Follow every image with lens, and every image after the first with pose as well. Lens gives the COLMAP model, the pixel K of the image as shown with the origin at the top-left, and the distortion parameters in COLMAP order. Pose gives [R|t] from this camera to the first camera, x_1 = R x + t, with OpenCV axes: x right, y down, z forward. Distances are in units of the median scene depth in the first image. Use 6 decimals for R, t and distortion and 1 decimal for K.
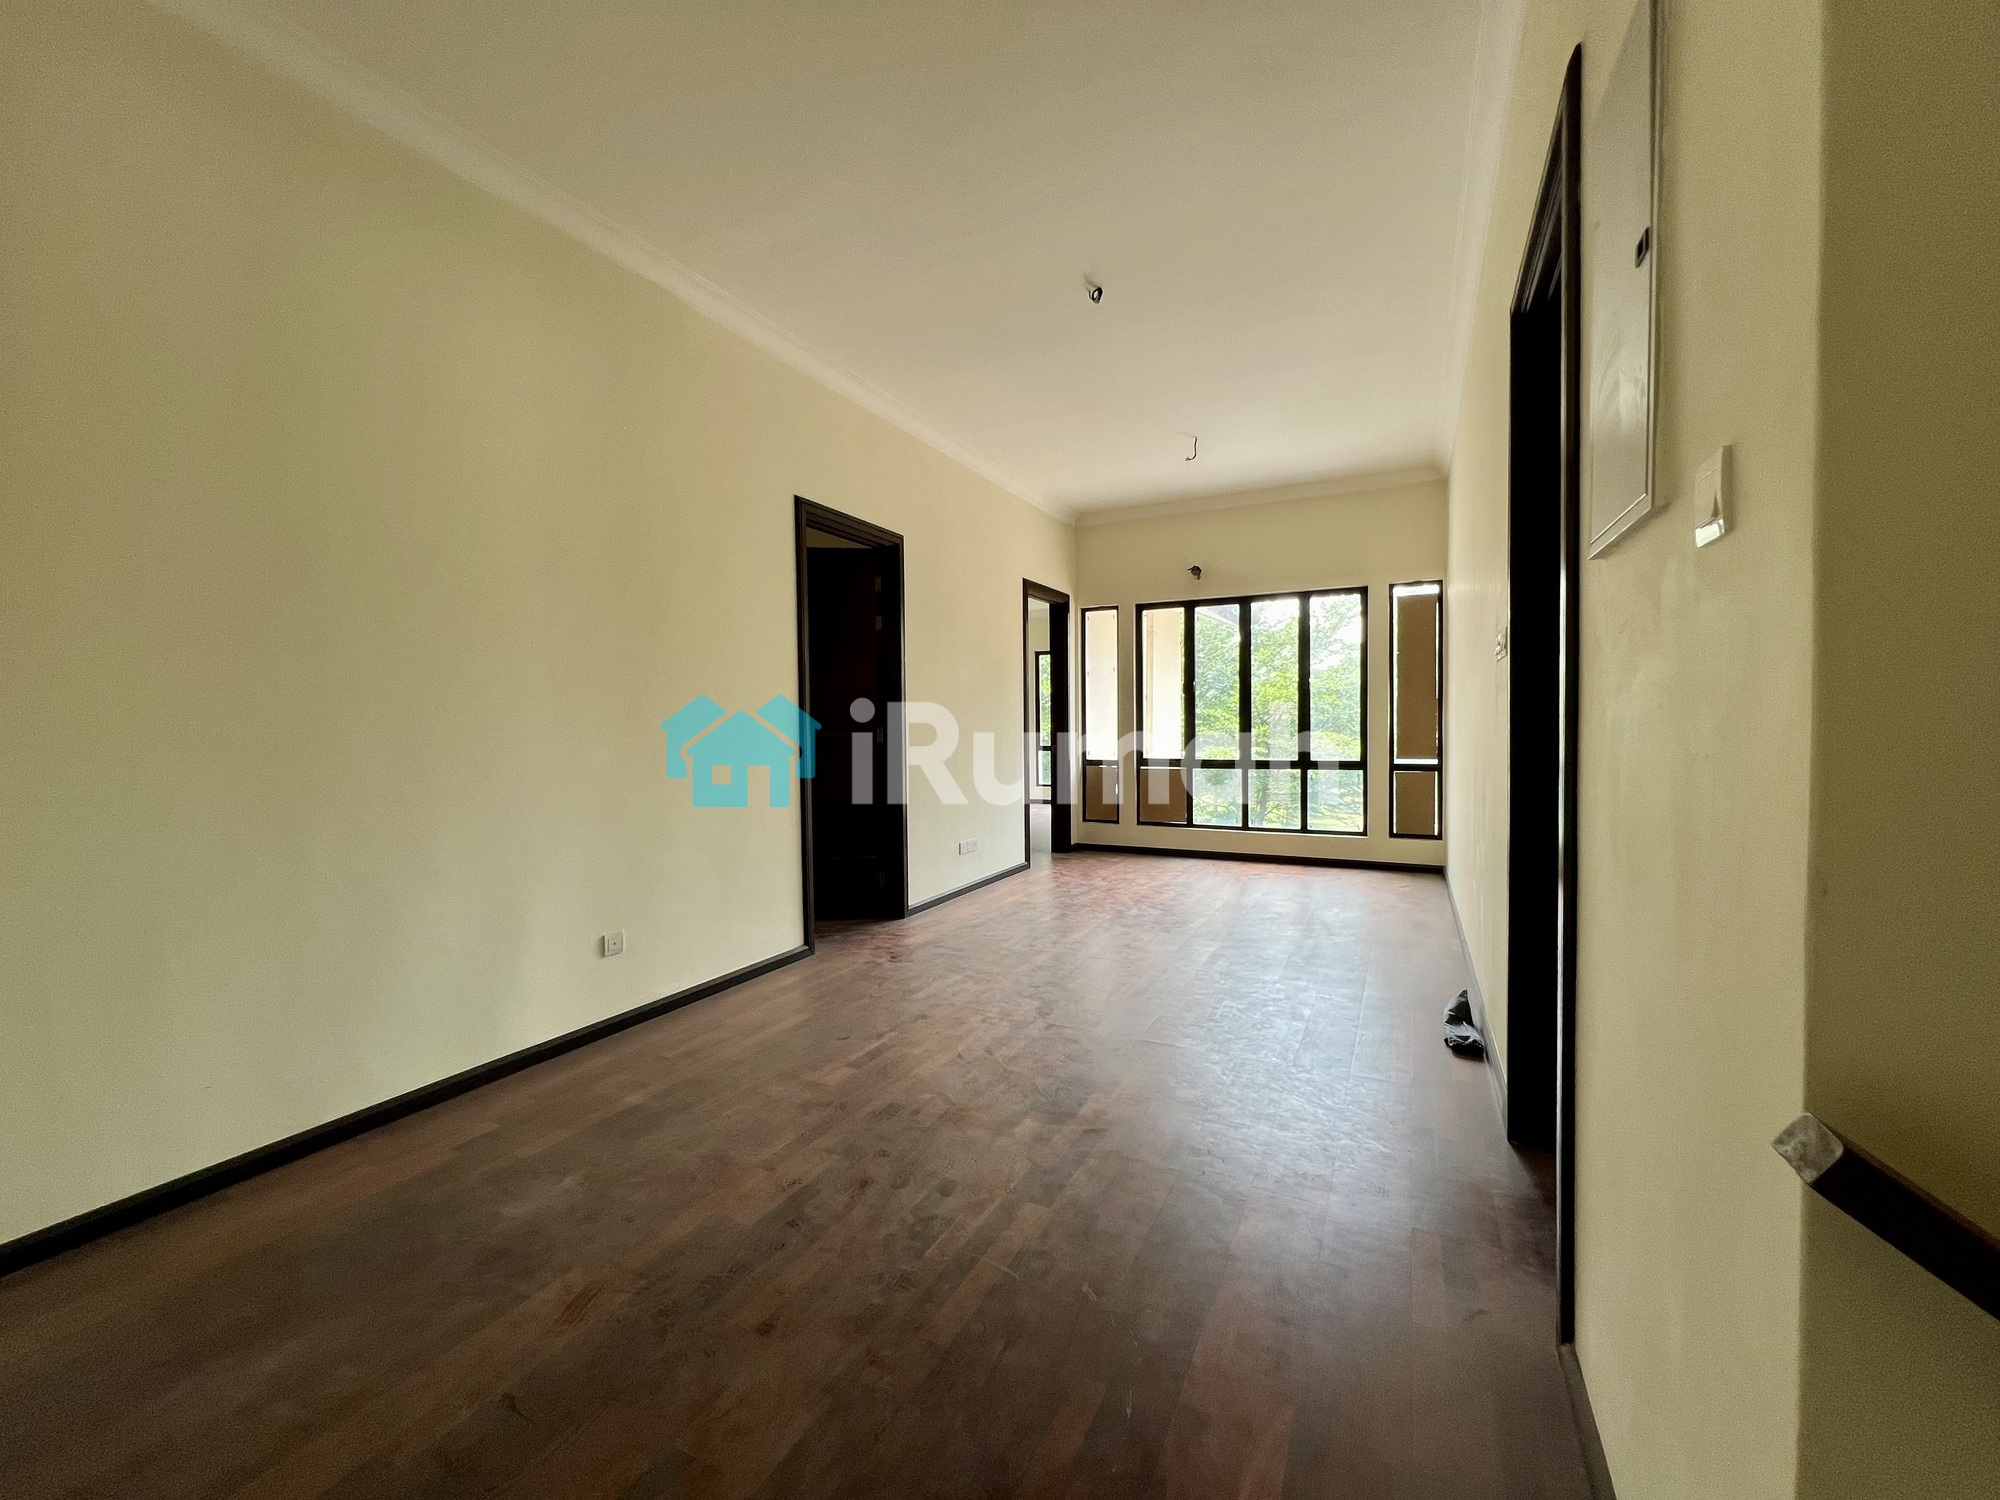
lens RADIAL K [[812.2, 0, 998.8], [0, 812.2, 753.6], [0, 0, 1]] dist [-0.000047, 0.000011]
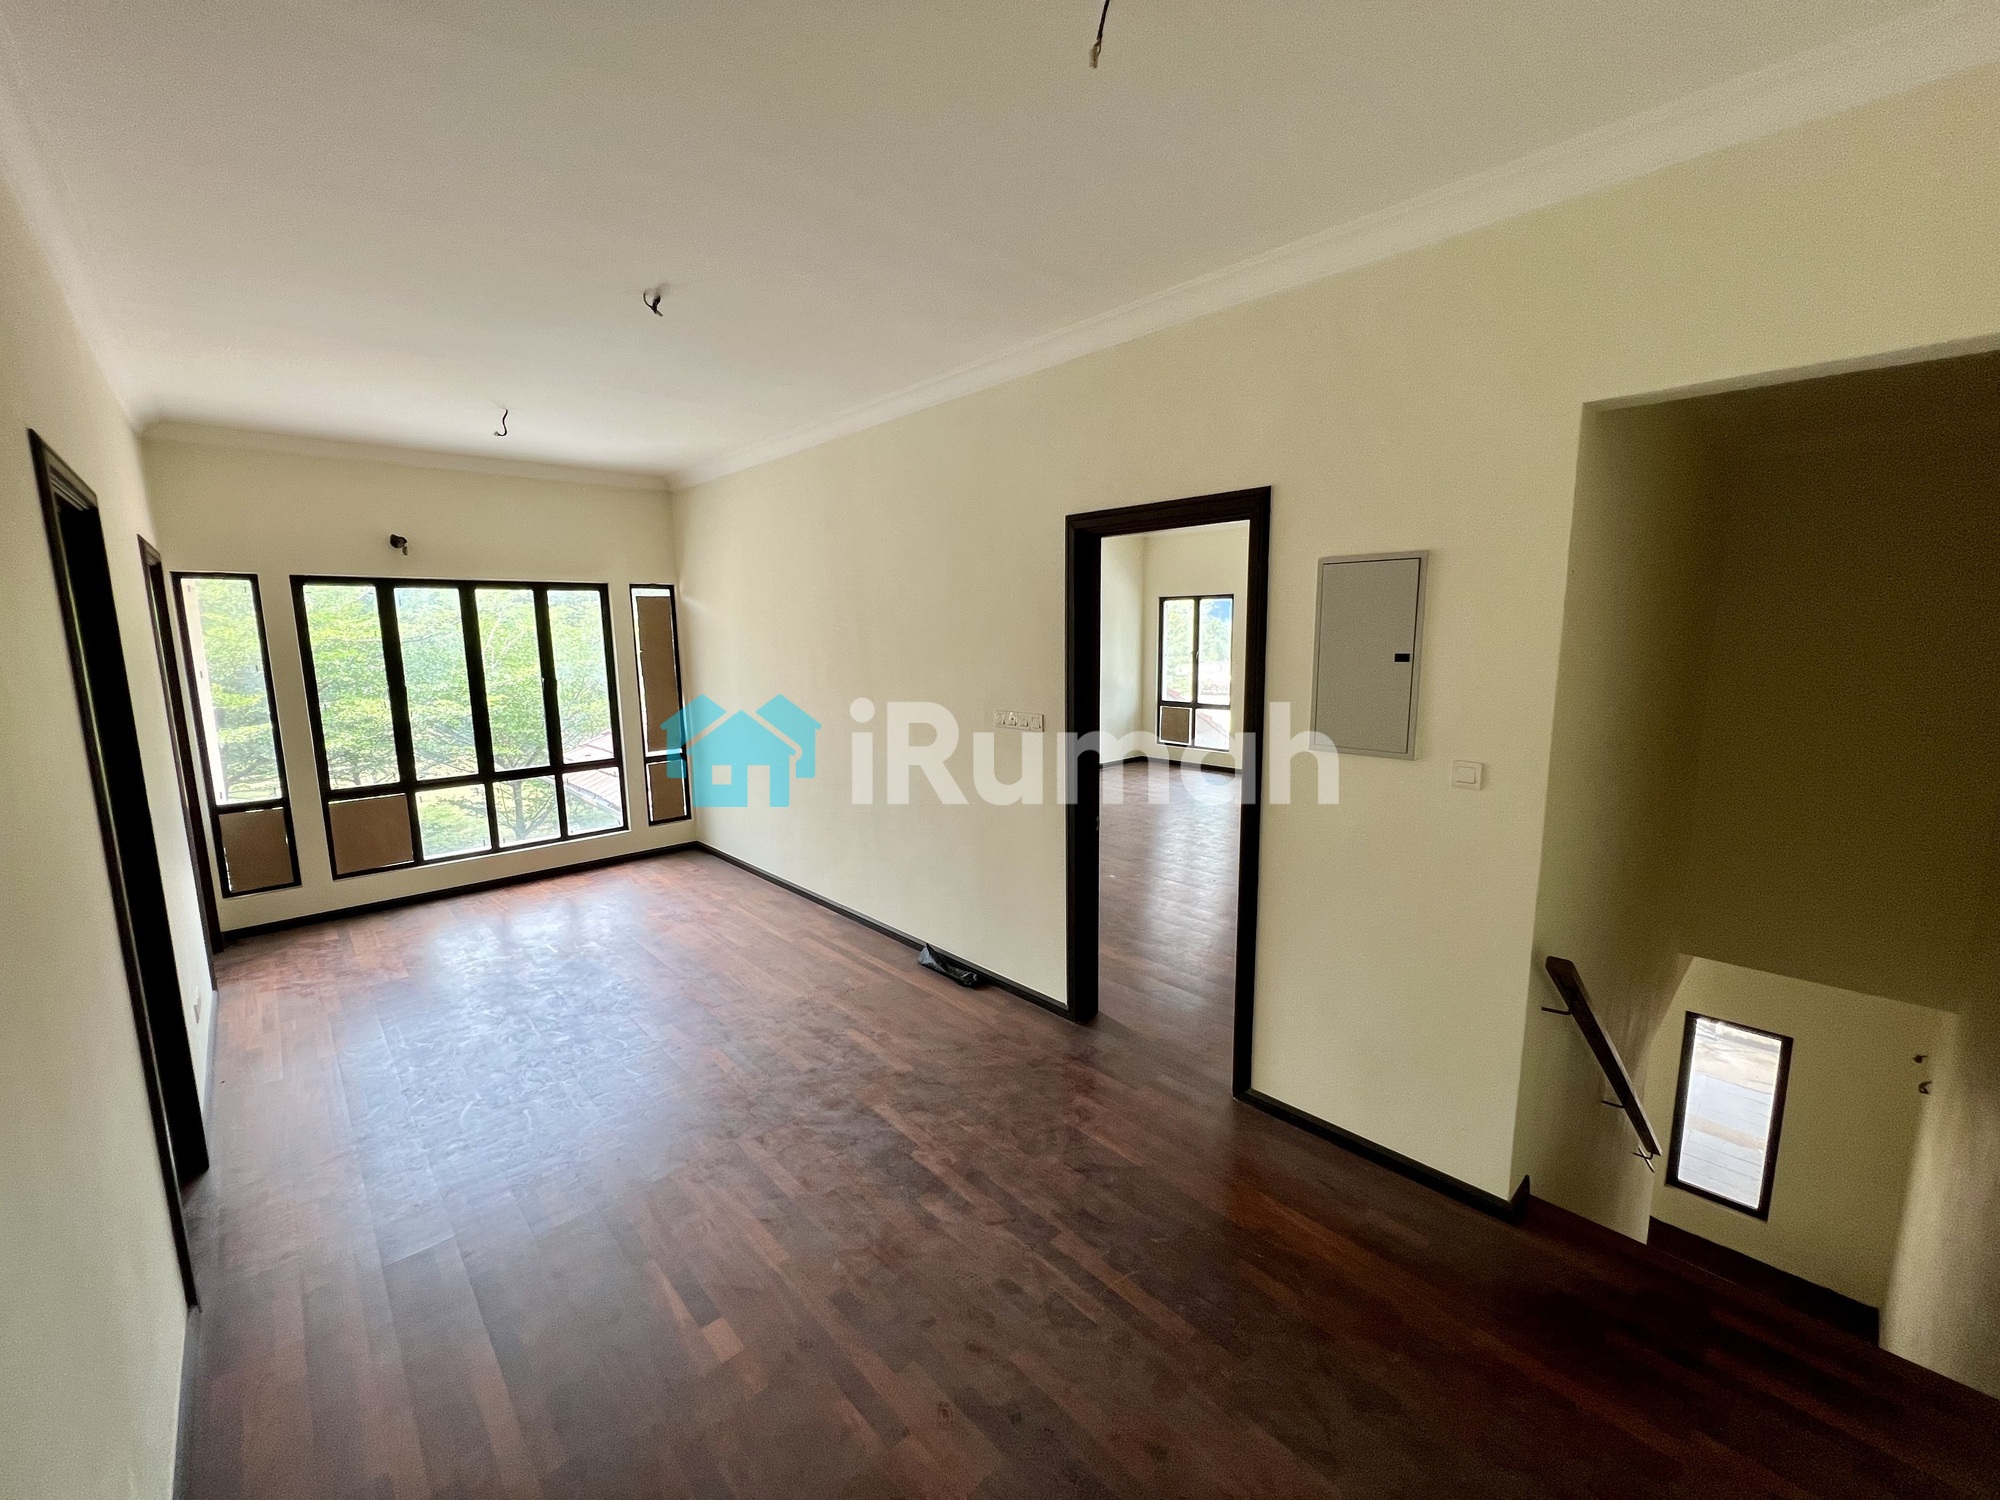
lens RADIAL K [[812.2, 0, 991.8], [0, 812.2, 751.2], [0, 0, 1]] dist [-0.000047, 0.000011]
pose [[0.330981, -0.139455, 0.933276, -0.347210], [0.039524, 0.990200, 0.133943, -0.118439], [-0.942809, -0.007445, 0.333249, 0.225122]]
